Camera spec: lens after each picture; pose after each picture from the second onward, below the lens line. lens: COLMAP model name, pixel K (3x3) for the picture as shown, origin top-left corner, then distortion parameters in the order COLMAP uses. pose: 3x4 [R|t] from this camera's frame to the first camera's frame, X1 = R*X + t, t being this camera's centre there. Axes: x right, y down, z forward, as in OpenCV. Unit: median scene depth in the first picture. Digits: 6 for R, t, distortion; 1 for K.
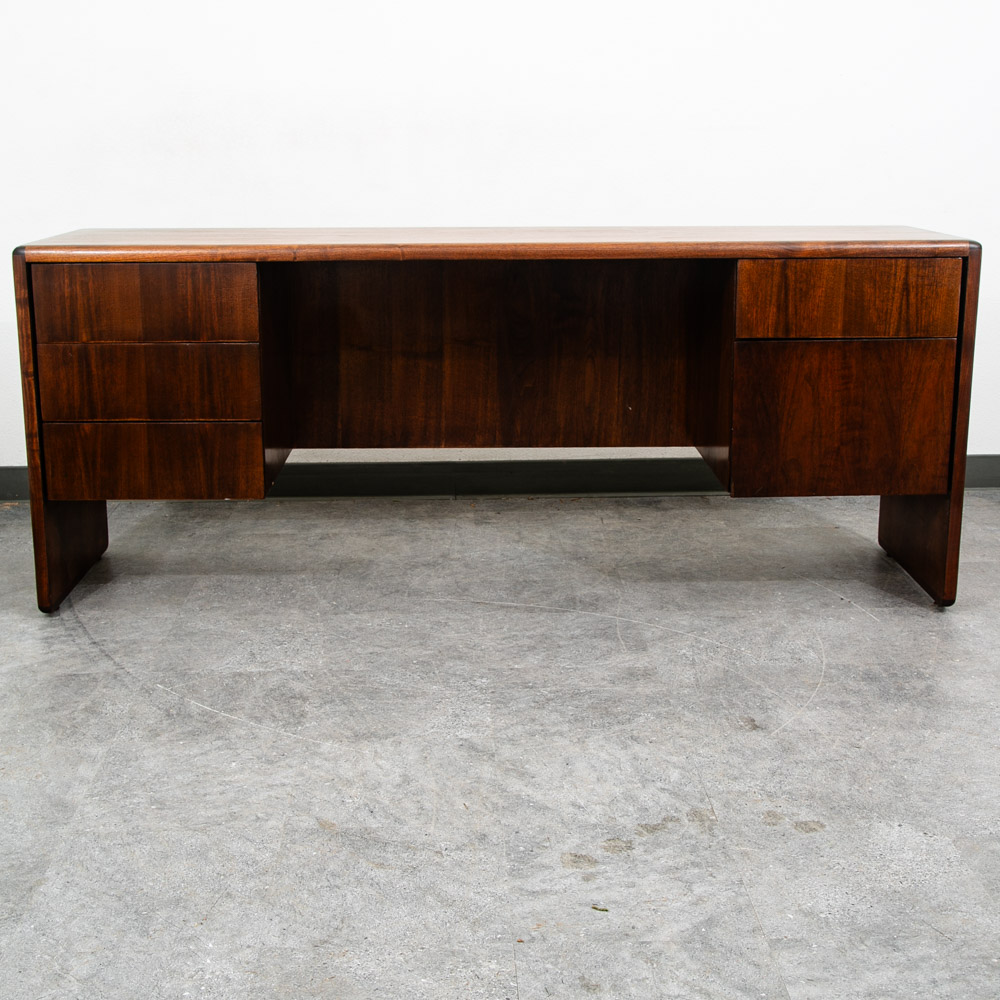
lens RADIAL K [[1444.2, 0, 475.5], [0, 1444.2, 497.7], [0, 0, 1]] dist [-0.014457, 0.000000]
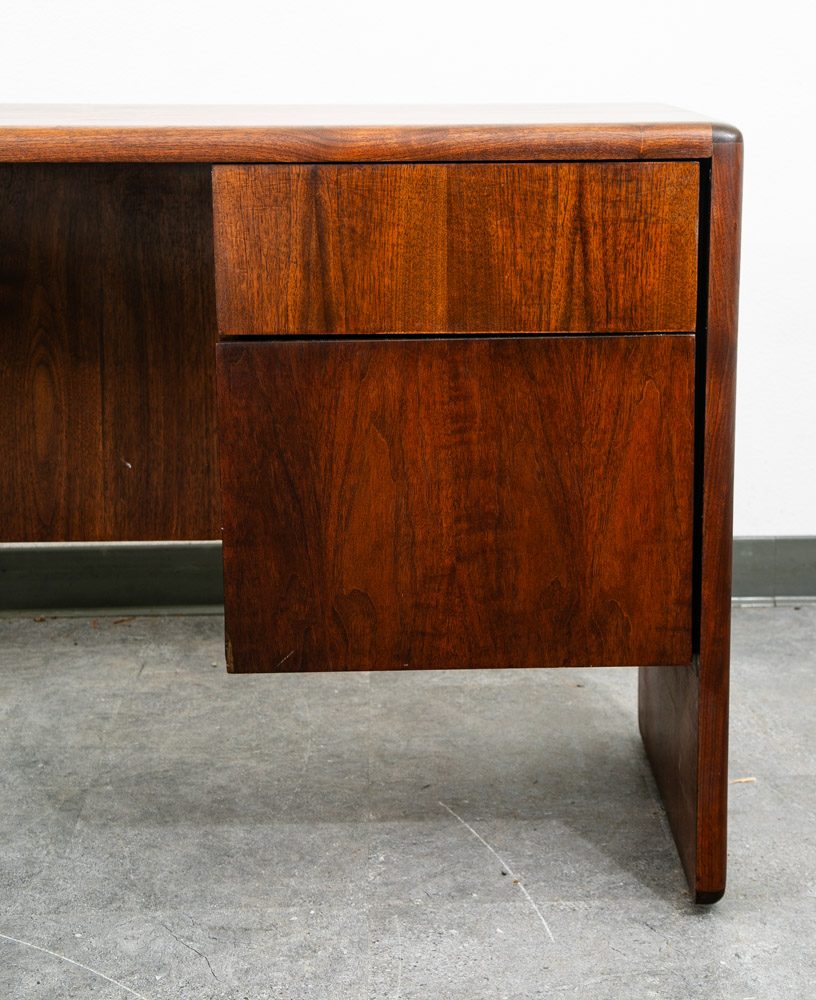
lens RADIAL K [[1880.9, 0, 450.7], [0, 1880.9, 415.9], [0, 0, 1]] dist [0.133794, 0.000000]
pose [[0.999999, -0.000468, 0.001017, 0.253734], [0.000514, 0.998928, -0.046288, -0.056230], [-0.000995, 0.046288, 0.998928, 0.393995]]
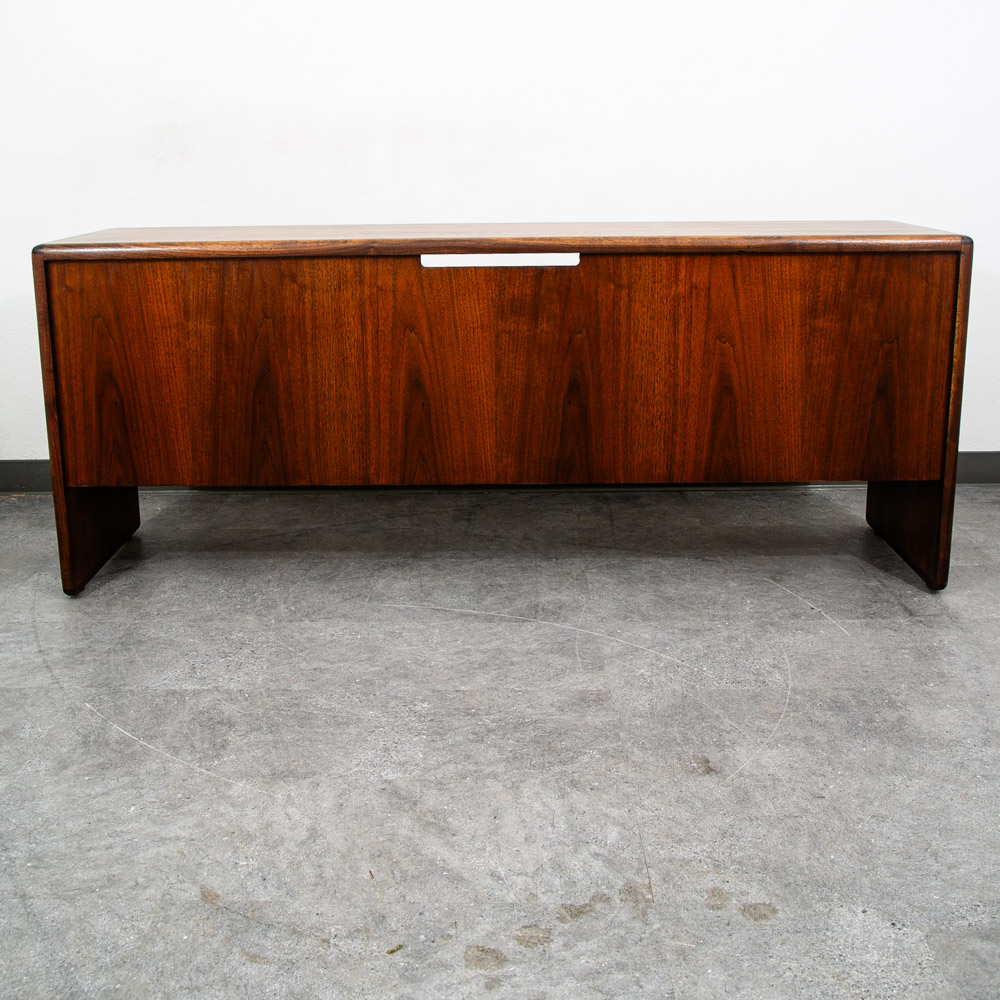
lens RADIAL K [[1169.8, 0, 479.5], [0, 1169.8, 464.6], [0, 0, 1]] dist [-0.064631, 0.000000]
pose [[0.998983, 0.004469, -0.044876, 0.069707], [-0.004238, 0.999977, 0.005237, -0.032250], [0.044898, -0.005041, 0.998979, 0.224632]]
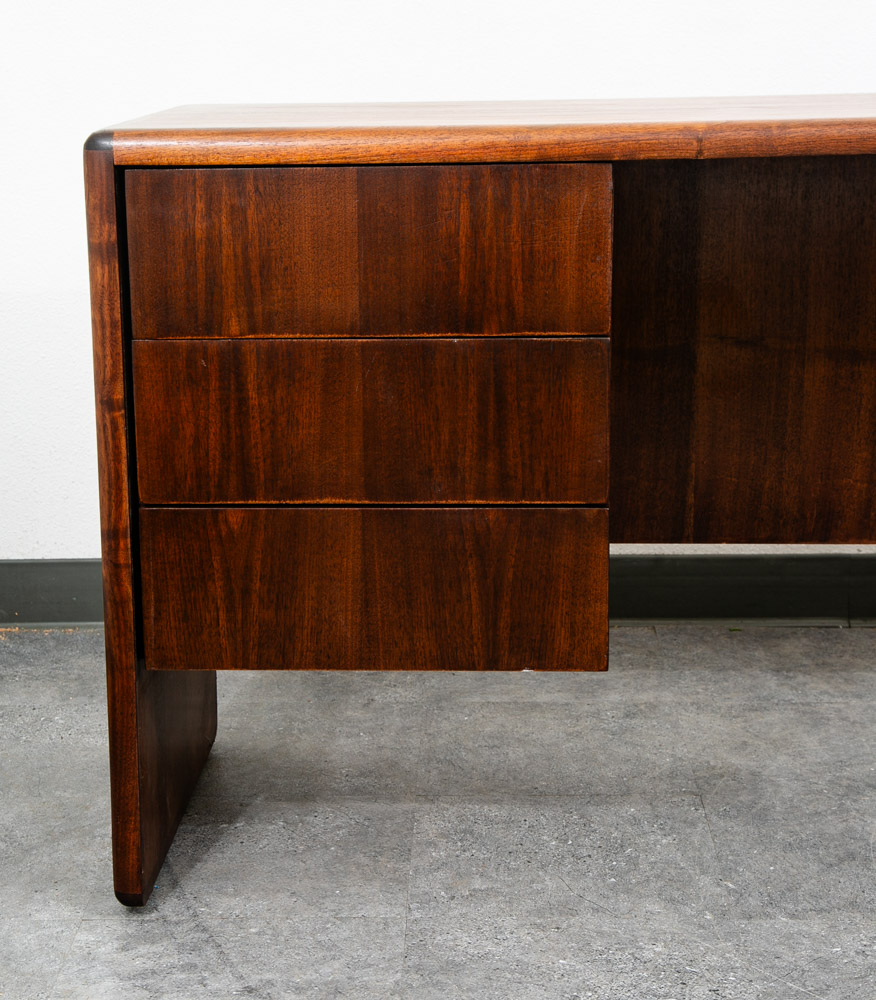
lens RADIAL K [[1990.3, 0, 384.9], [0, 1990.3, 459.0], [0, 0, 1]] dist [0.160636, 0.000000]
pose [[0.997960, 0.001778, -0.063817, -0.180550], [-0.003833, 0.999477, -0.032098, -0.047511], [0.063726, 0.032277, 0.997445, 0.358604]]
